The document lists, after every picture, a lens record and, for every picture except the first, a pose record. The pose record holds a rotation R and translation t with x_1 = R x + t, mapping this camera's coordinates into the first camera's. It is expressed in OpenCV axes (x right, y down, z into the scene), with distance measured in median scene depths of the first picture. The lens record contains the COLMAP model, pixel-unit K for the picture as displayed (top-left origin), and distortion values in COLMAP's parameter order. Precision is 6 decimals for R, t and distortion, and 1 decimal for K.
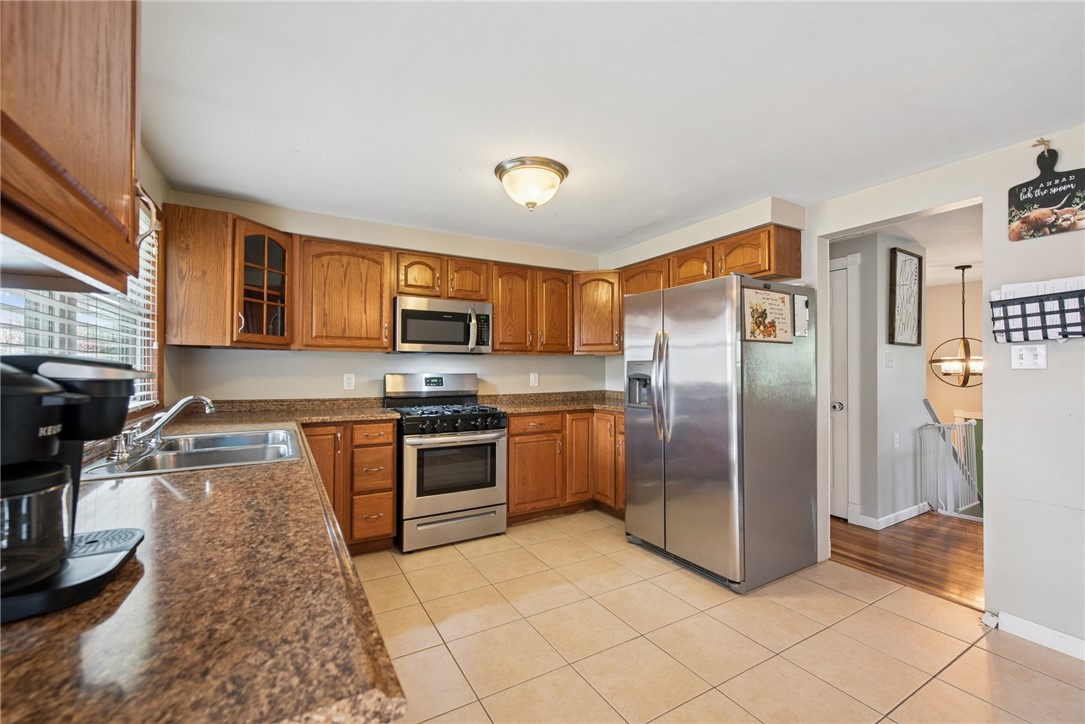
lens RADIAL K [[446.1, 0, 531.7], [0, 446.1, 365.5], [0, 0, 1]] dist [0.002988, -0.001167]
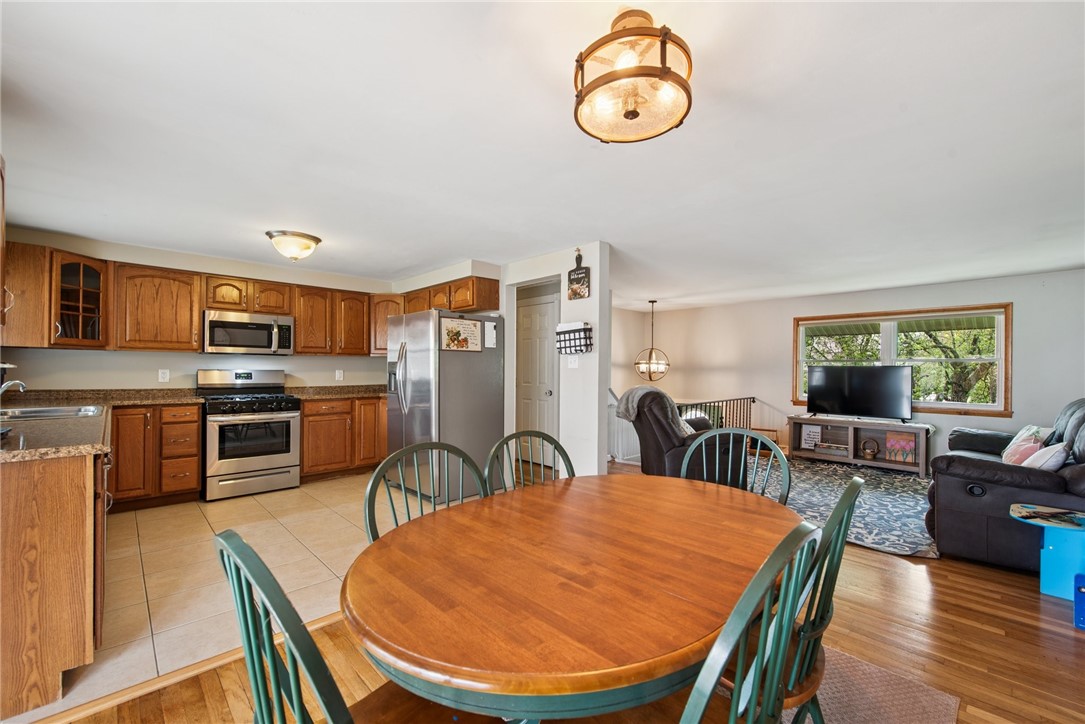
lens RADIAL K [[446.1, 0, 542.7], [0, 446.1, 370.2], [0, 0, 1]] dist [0.002988, -0.001167]
pose [[0.967847, 0.005239, 0.251484, 0.349413], [-0.008297, 0.999904, 0.011103, -0.002479], [-0.251402, -0.012833, 0.967798, -0.553885]]
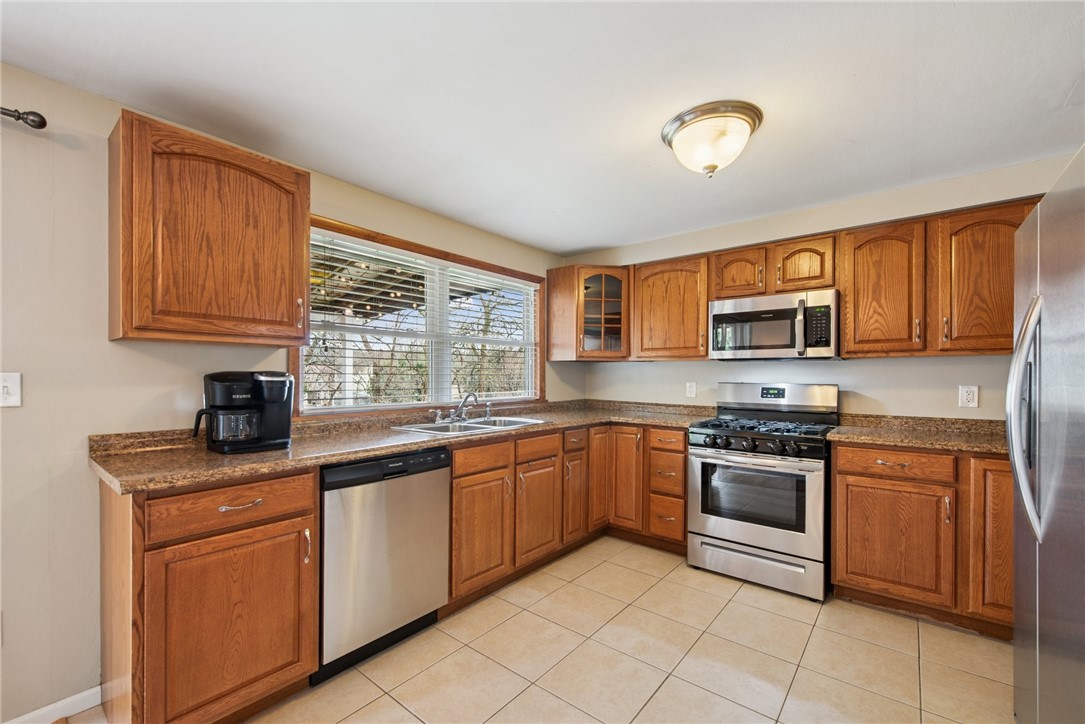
lens RADIAL K [[446.1, 0, 562.1], [0, 446.1, 377.7], [0, 0, 1]] dist [0.002988, -0.001167]
pose [[0.379451, 0.005637, -0.925195, 0.502408], [0.003579, 0.999965, 0.007561, -0.000455], [0.925205, -0.006180, 0.379418, 0.363868]]
